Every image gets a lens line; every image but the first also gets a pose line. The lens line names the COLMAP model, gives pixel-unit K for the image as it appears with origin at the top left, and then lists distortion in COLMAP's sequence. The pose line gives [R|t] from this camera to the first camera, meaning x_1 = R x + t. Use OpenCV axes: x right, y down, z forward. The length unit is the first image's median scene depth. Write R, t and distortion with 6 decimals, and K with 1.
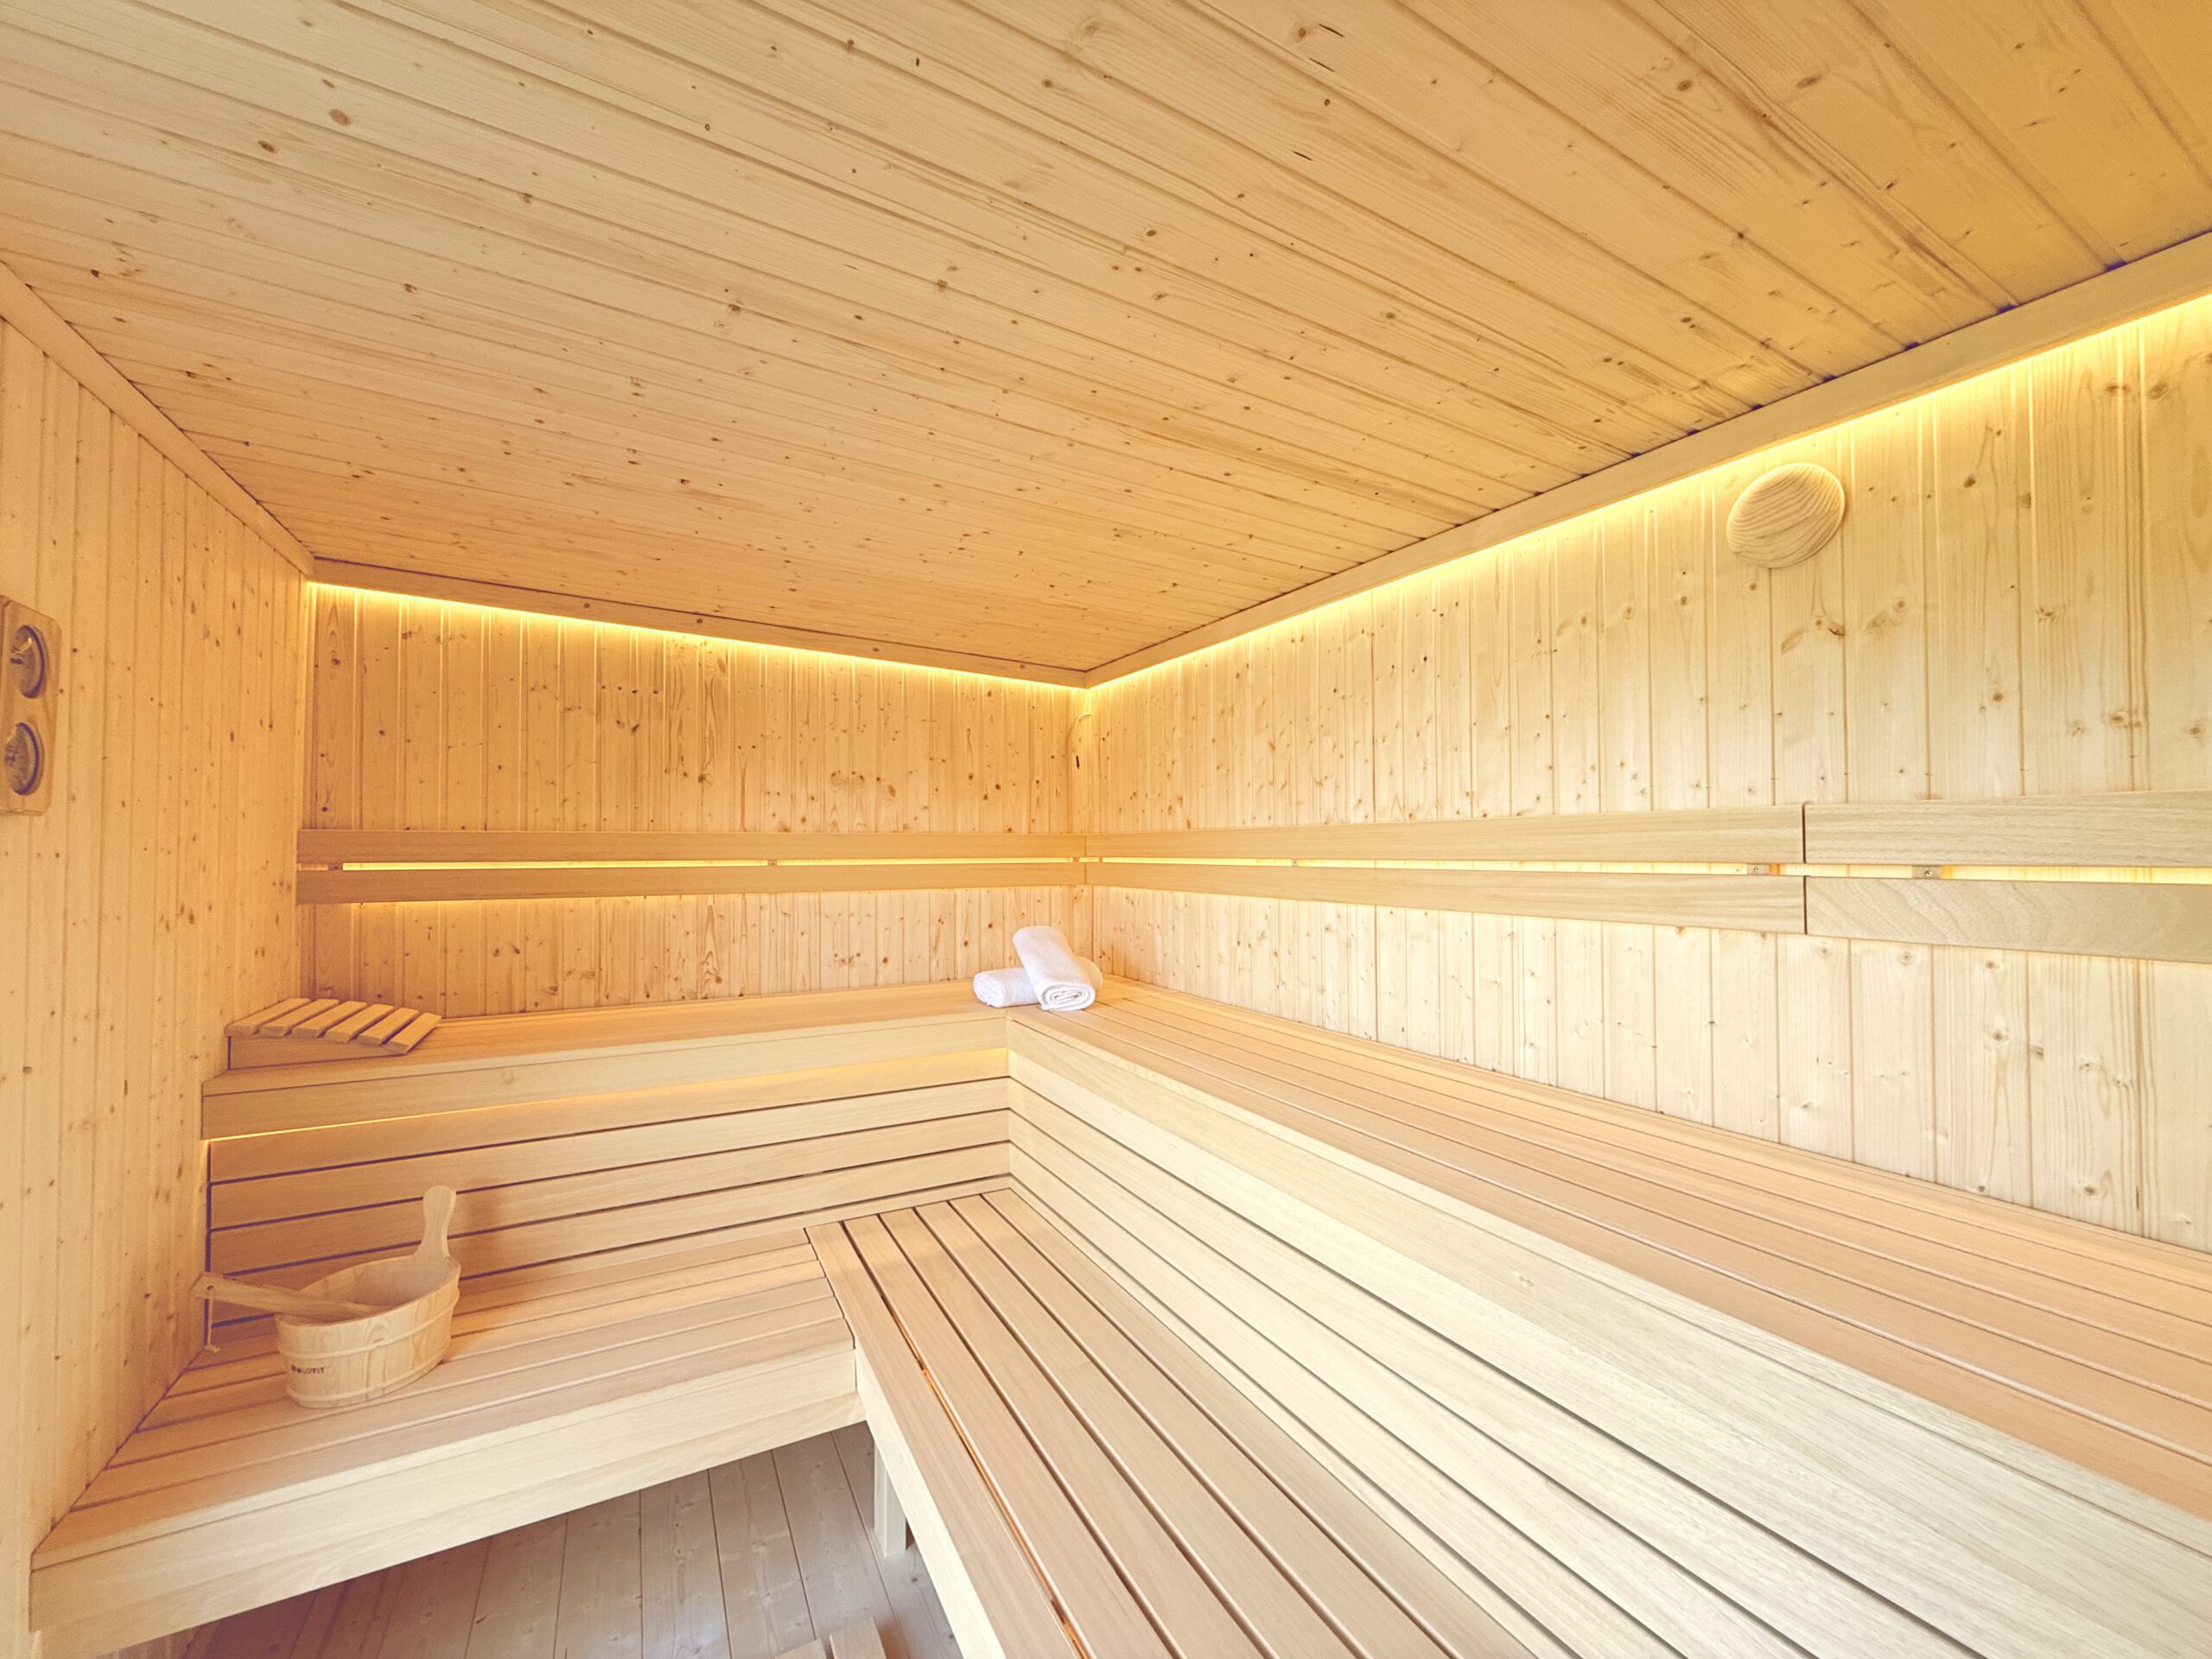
lens RADIAL K [[873.4, 0, 1096.0], [0, 873.4, 830.9], [0, 0, 1]] dist [-0.000631, -0.000016]
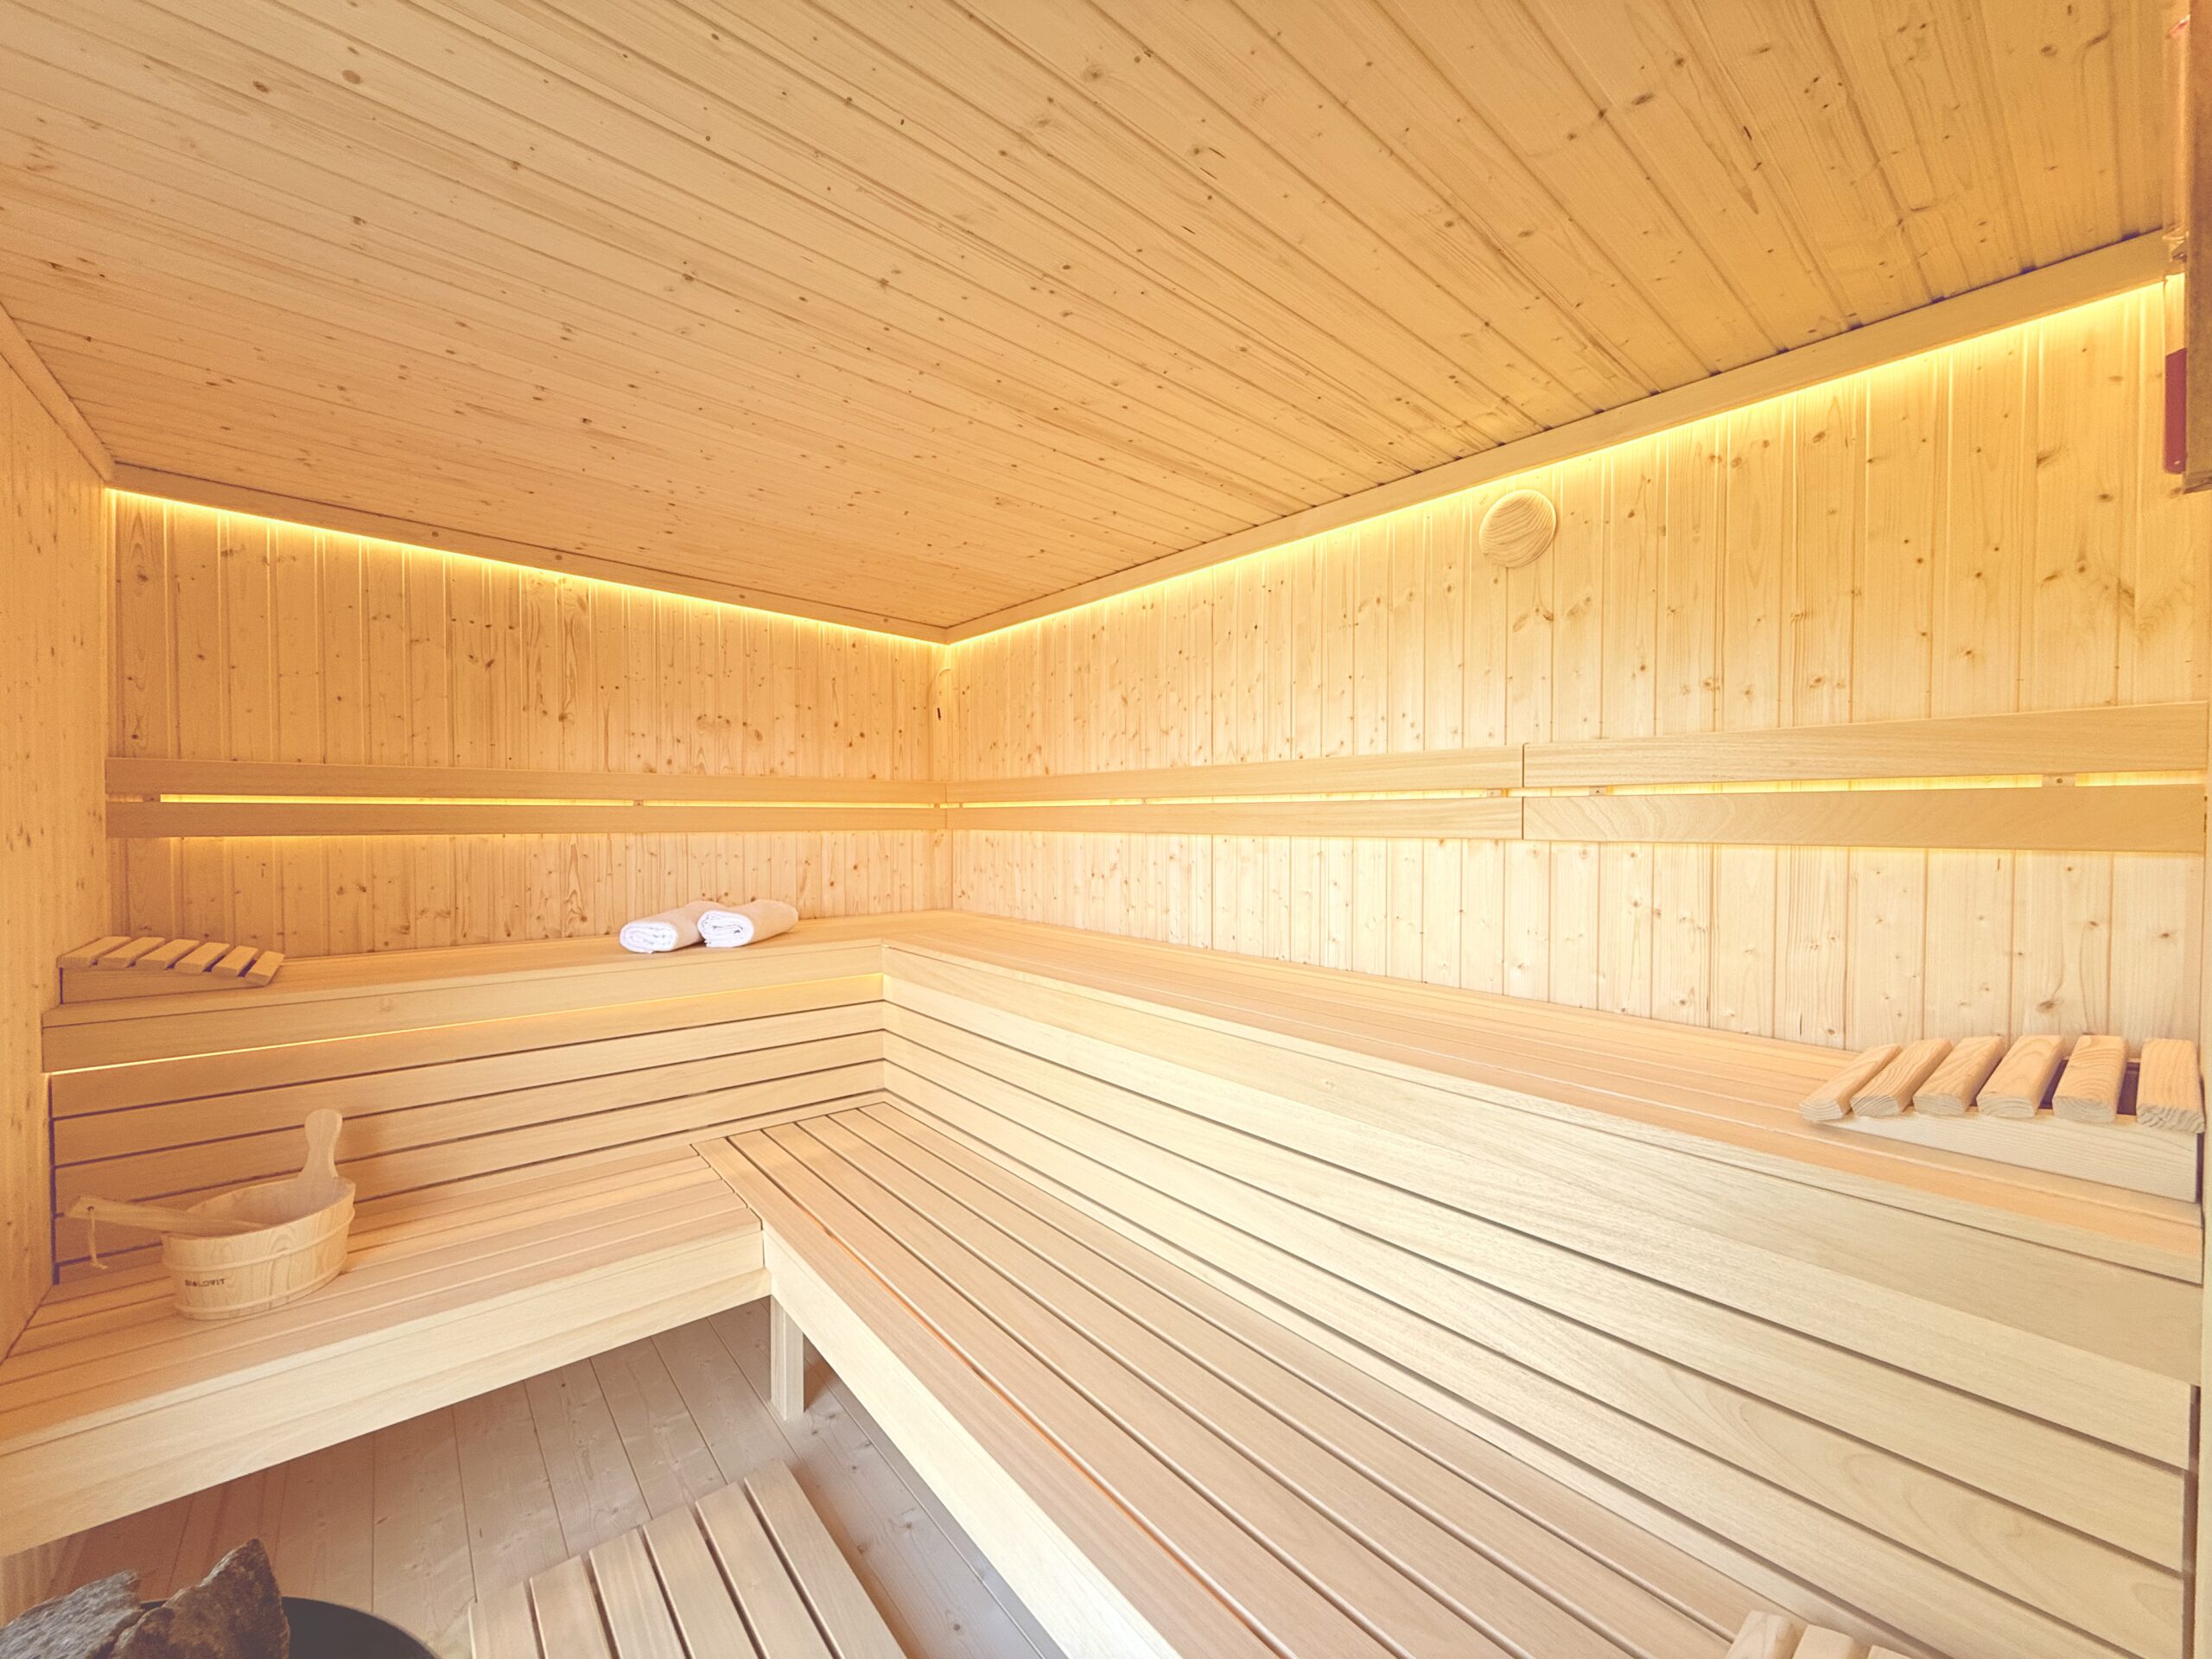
lens RADIAL K [[873.4, 0, 1092.1], [0, 873.4, 829.1], [0, 0, 1]] dist [-0.000631, -0.000016]
pose [[0.980914, 0.001410, 0.194439, -0.061375], [-0.008226, 0.999379, 0.034254, 0.032847], [-0.194270, -0.035200, 0.980316, -0.112266]]
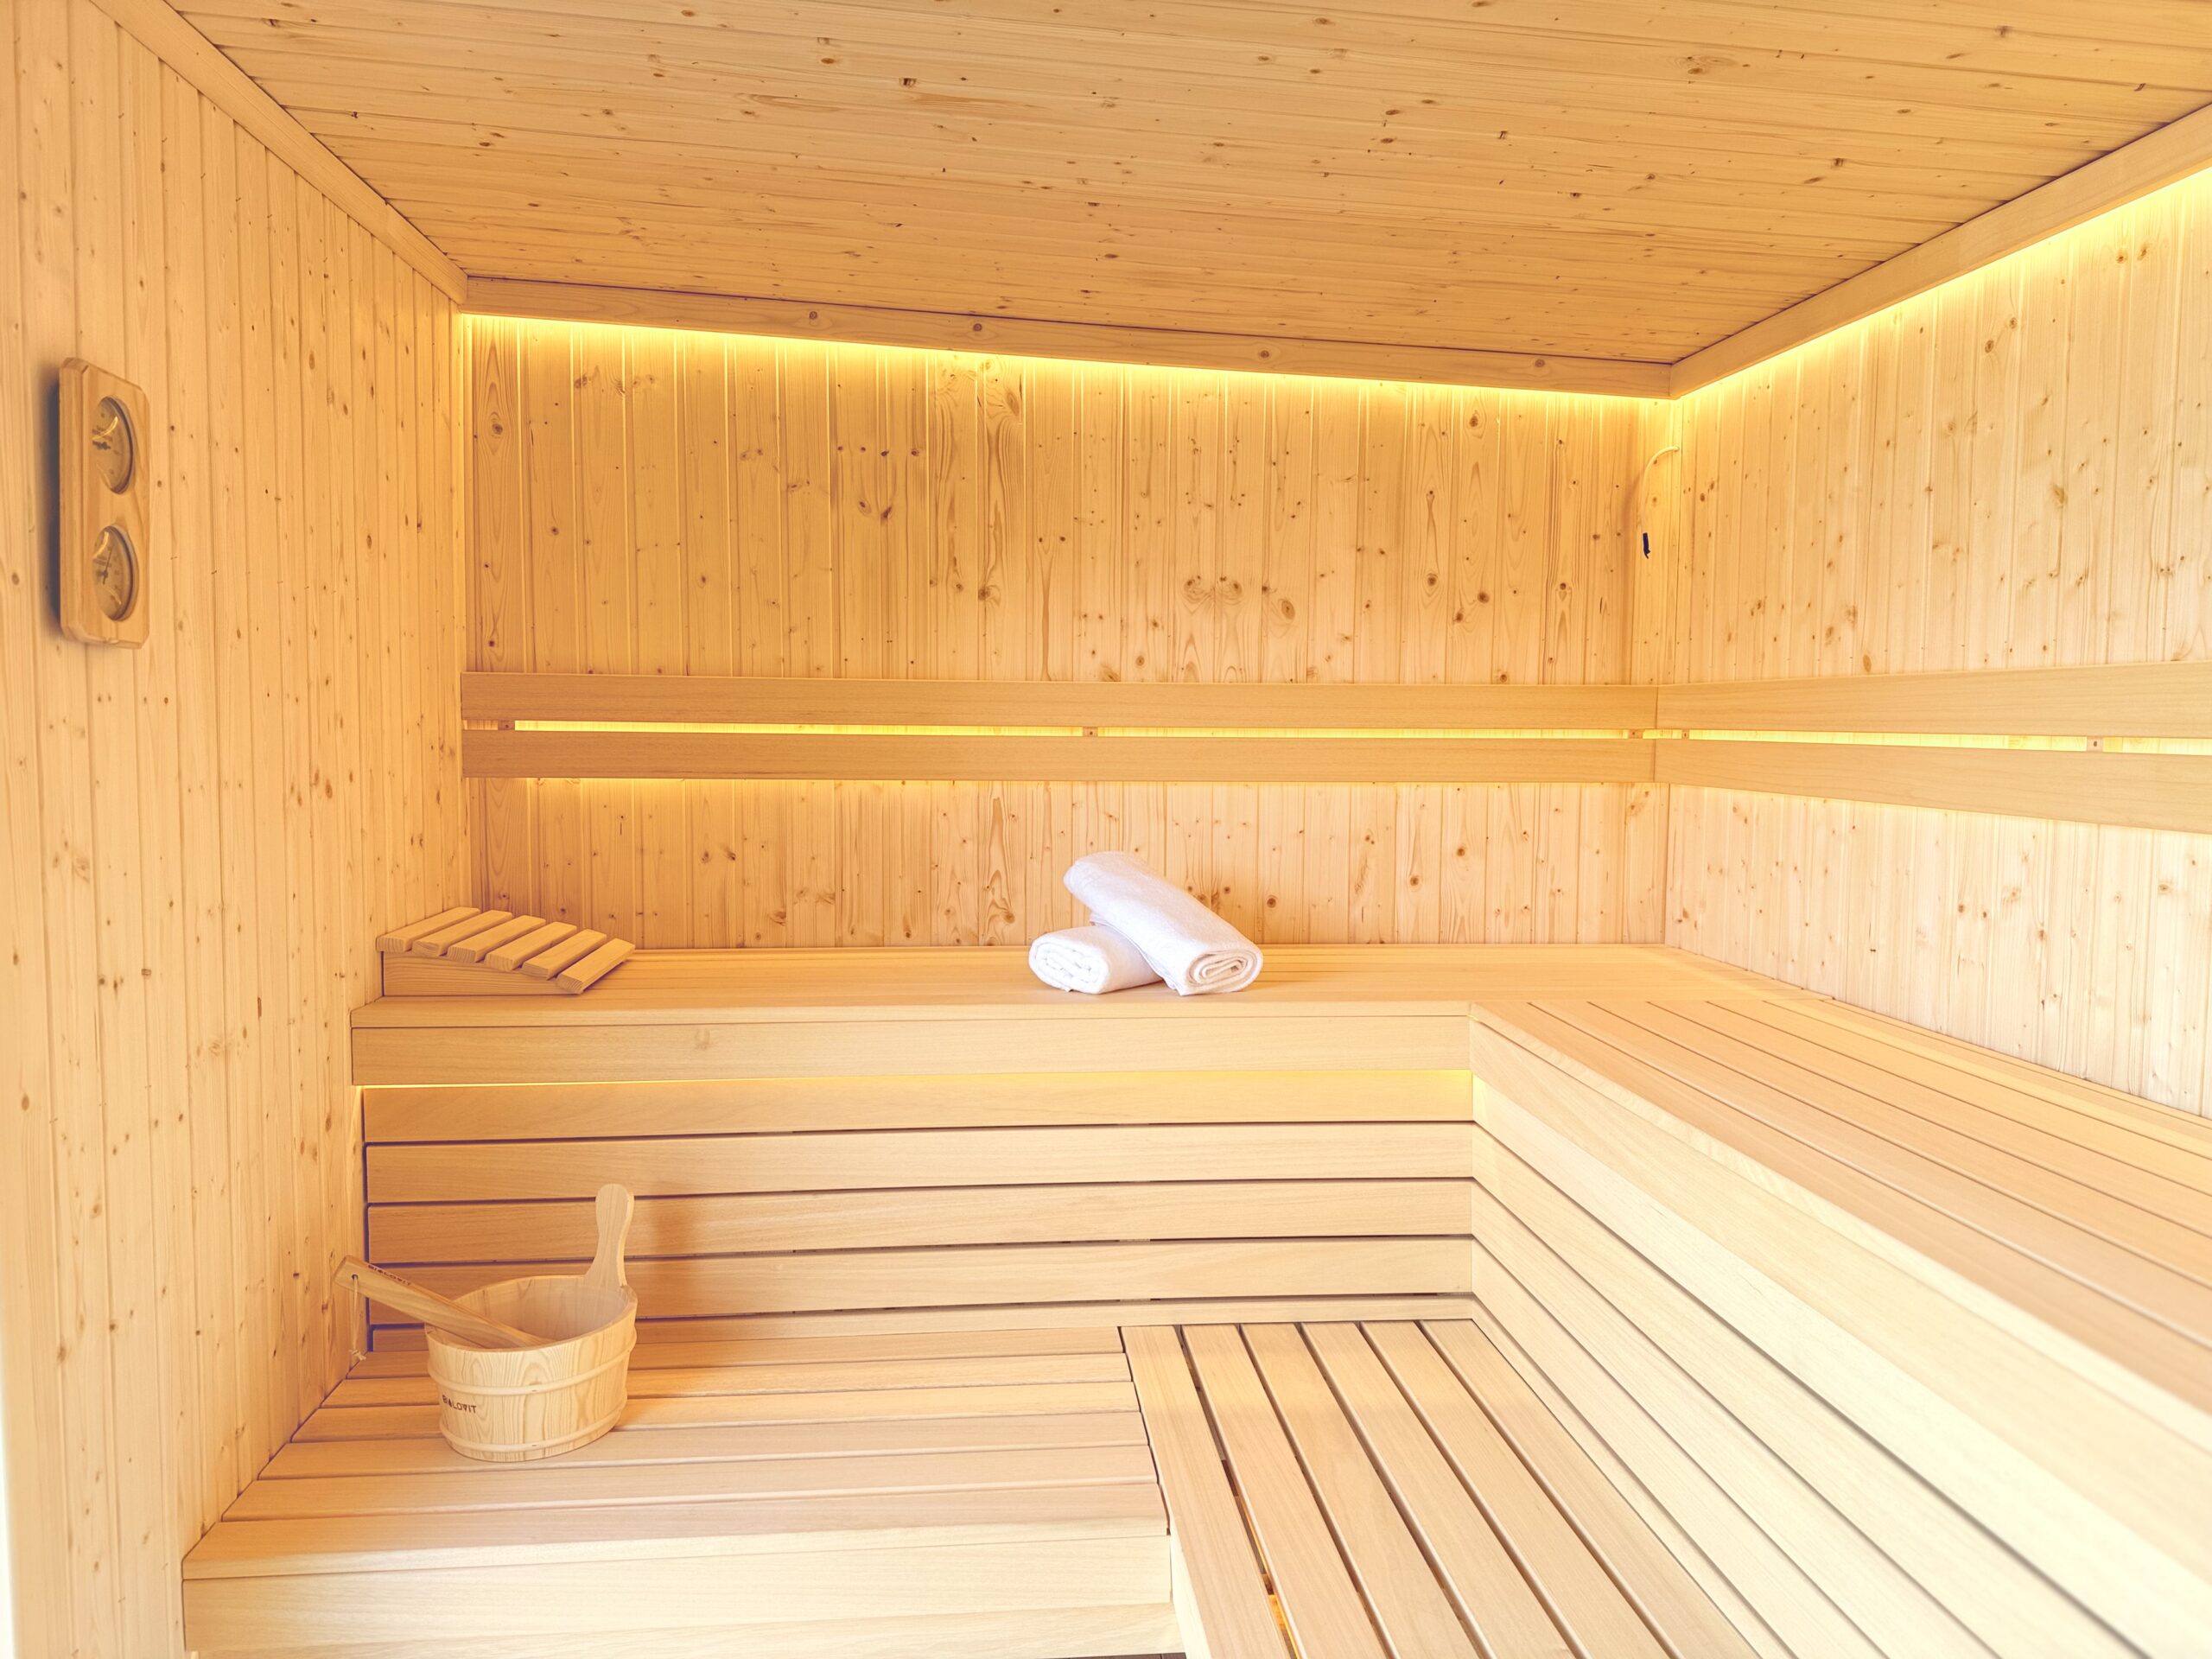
lens RADIAL K [[1529.4, 0, 1107.5], [0, 1529.4, 823.2], [0, 0, 1]] dist [0.066142, -0.083441]
pose [[0.923914, 0.037494, -0.380758, 0.054411], [-0.003284, 0.995927, 0.090104, 0.005402], [0.382585, -0.081998, 0.920274, 0.030288]]
